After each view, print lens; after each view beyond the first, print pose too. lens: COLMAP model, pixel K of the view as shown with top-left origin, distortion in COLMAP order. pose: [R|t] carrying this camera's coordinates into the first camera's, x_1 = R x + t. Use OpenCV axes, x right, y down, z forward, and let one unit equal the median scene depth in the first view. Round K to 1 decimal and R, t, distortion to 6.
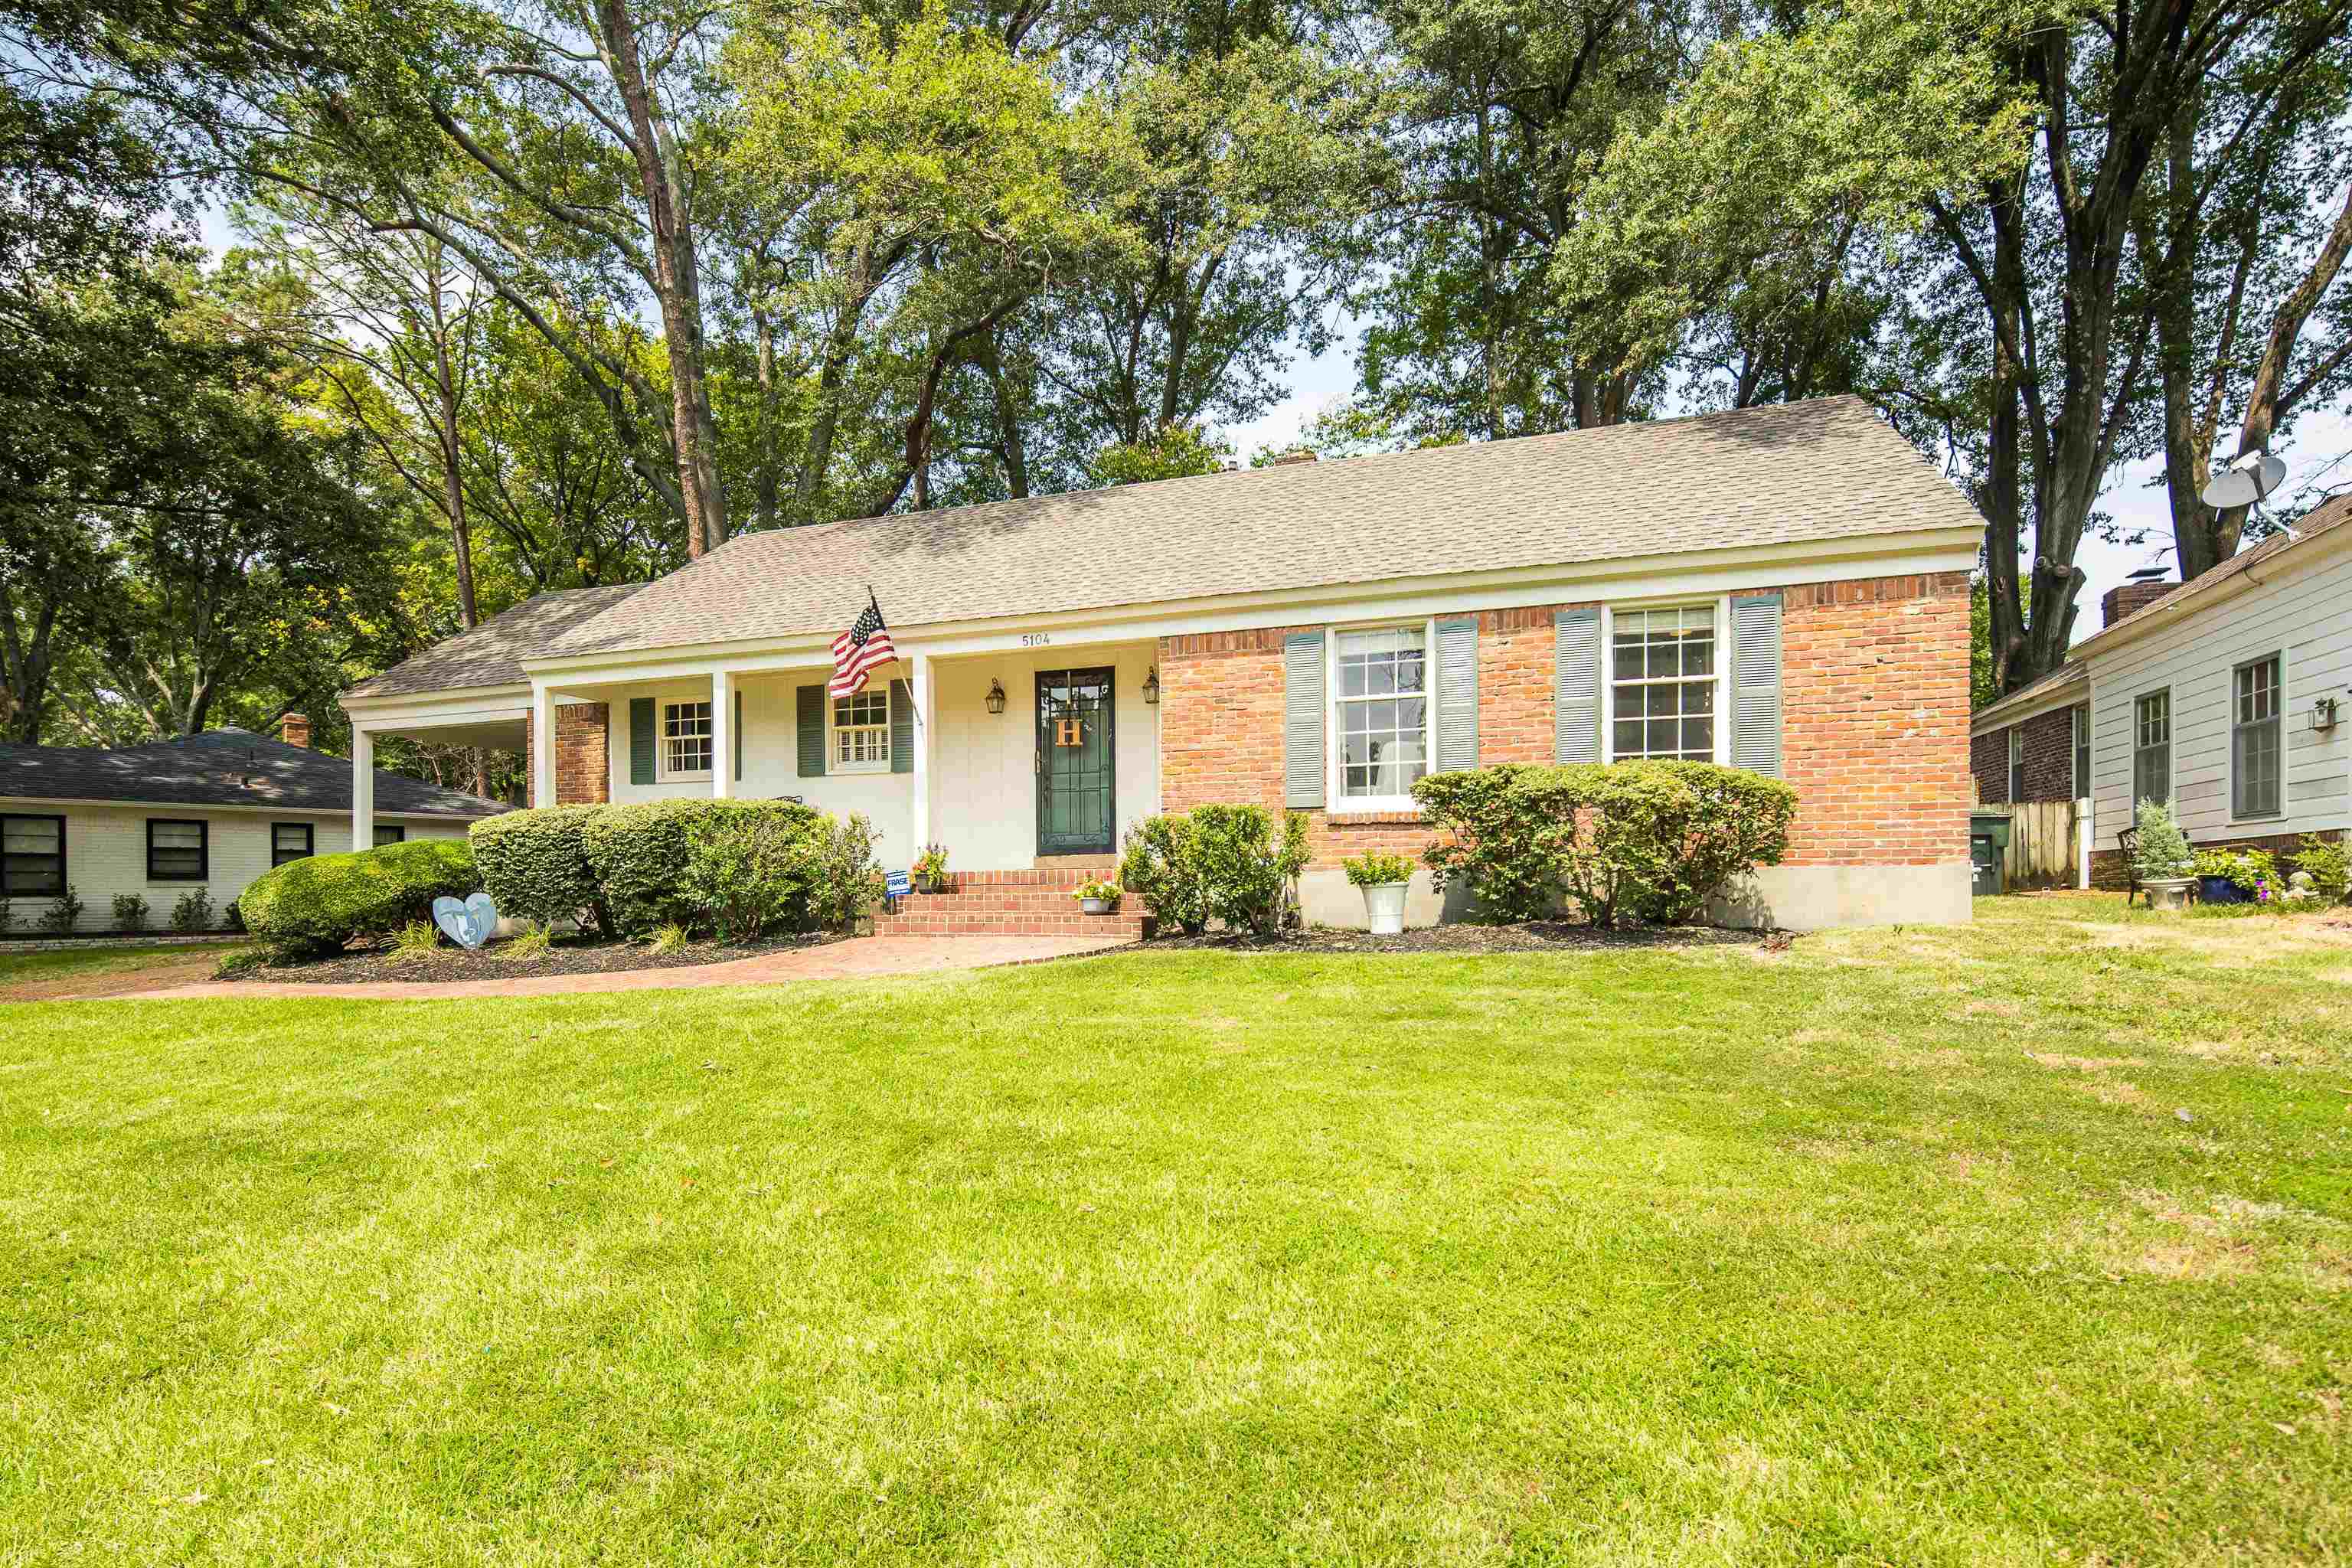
lens RADIAL K [[1149.2, 0, 1201.0], [0, 1149.2, 877.6], [0, 0, 1]] dist [-0.001585, -0.001252]
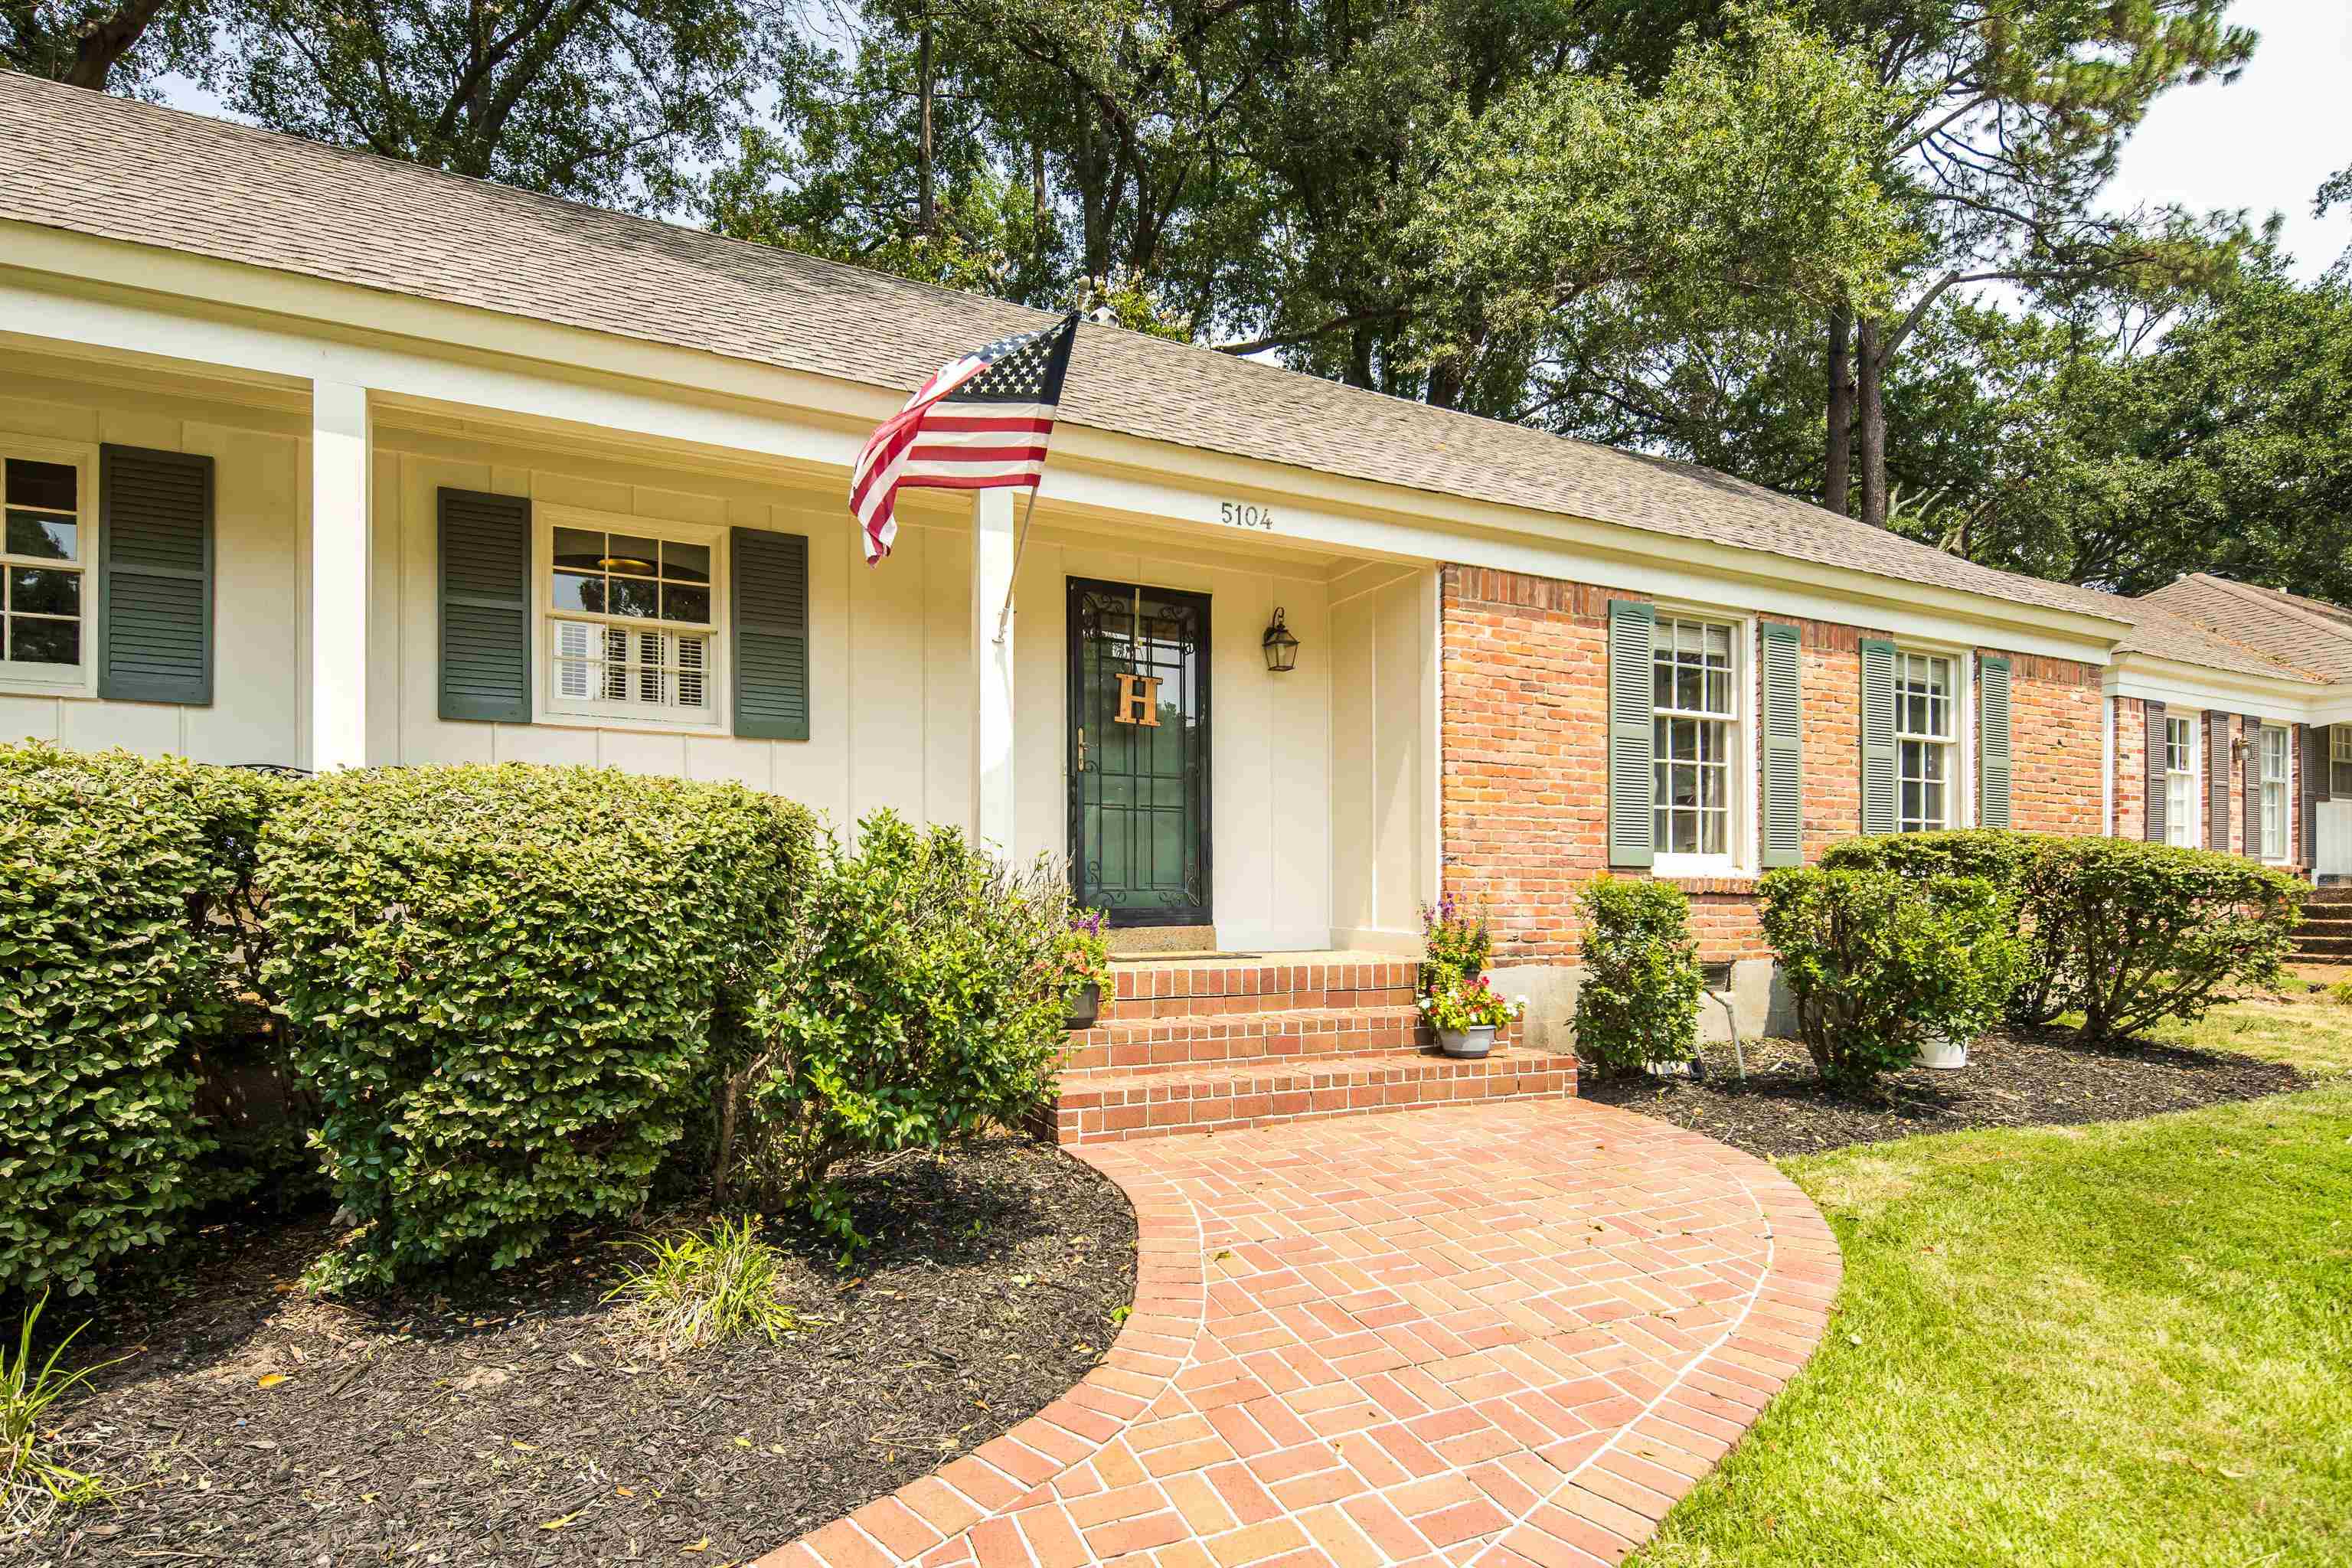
lens RADIAL K [[1149.2, 0, 1192.6], [0, 1149.2, 900.6], [0, 0, 1]] dist [-0.001585, -0.001252]
pose [[0.727770, 0.010726, 0.685737, -0.505244], [-0.012036, 0.999923, -0.002866, -0.033465], [-0.685715, -0.006168, 0.727844, 0.636674]]
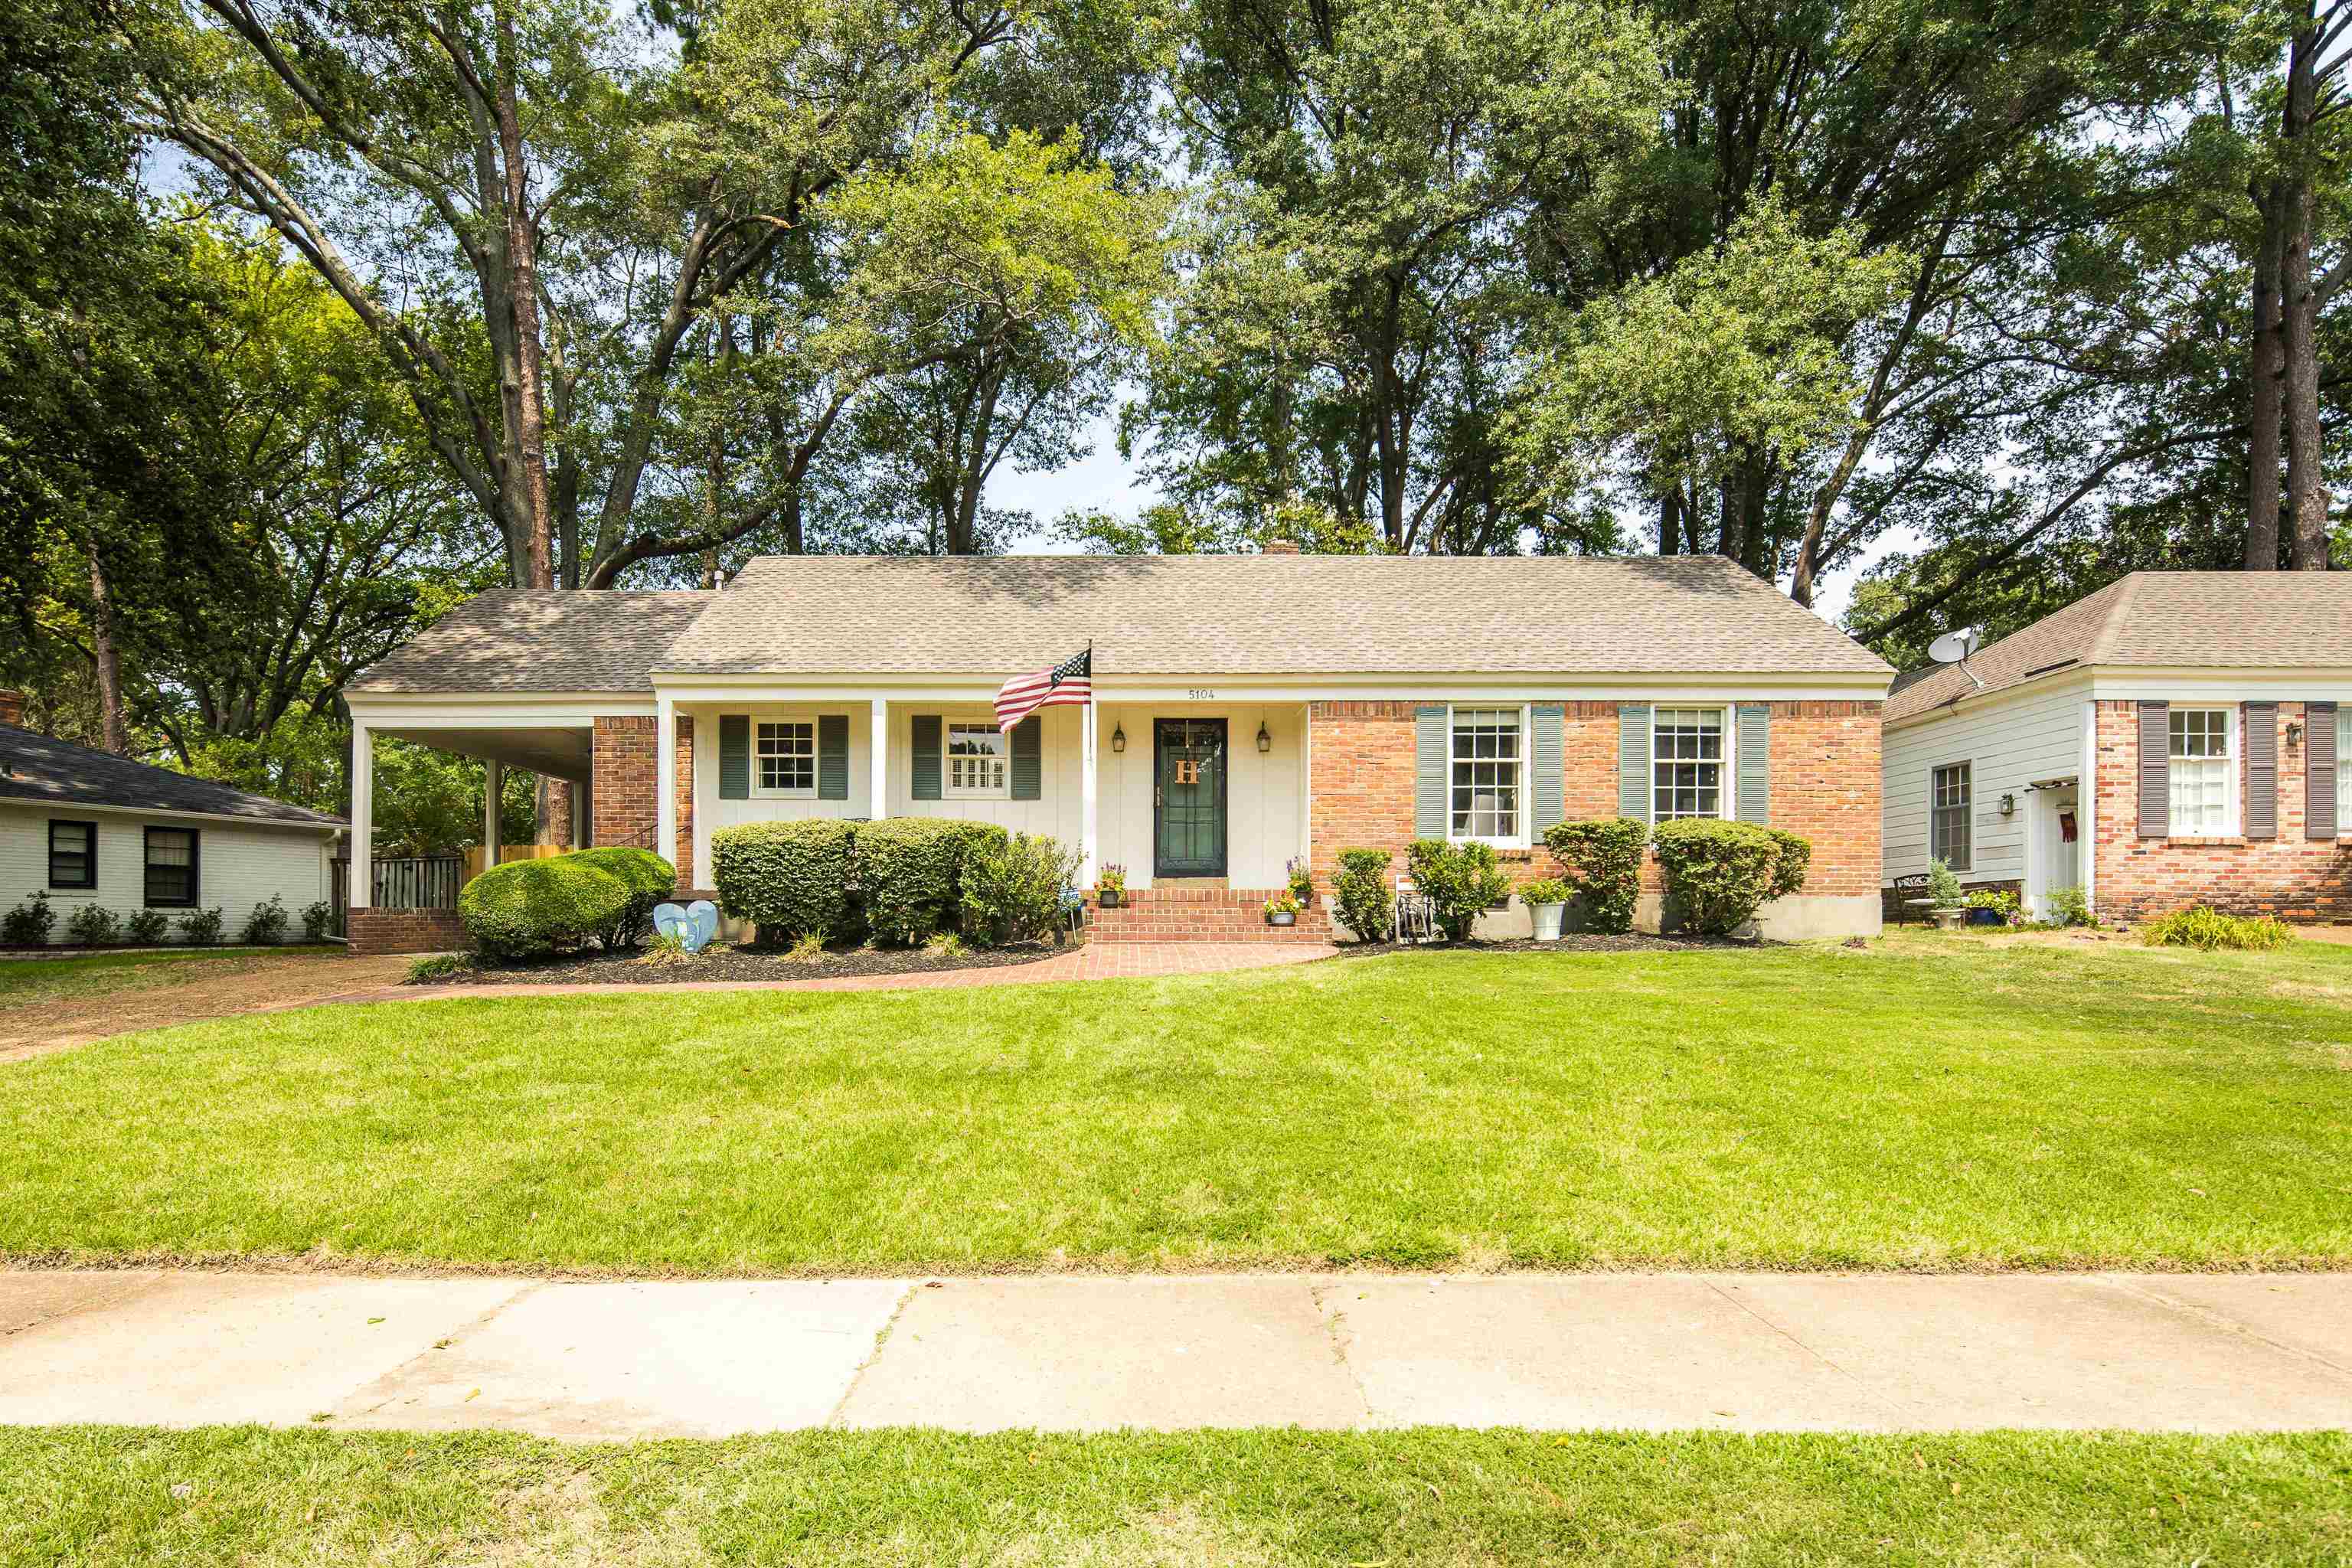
lens RADIAL K [[1149.2, 0, 1163.0], [0, 1149.2, 919.4], [0, 0, 1]] dist [-0.001585, -0.001252]
pose [[0.950477, 0.011482, 0.310582, -0.539700], [-0.013370, 0.999903, 0.003949, 0.019786], [-0.310507, -0.007906, 0.950538, -0.108126]]
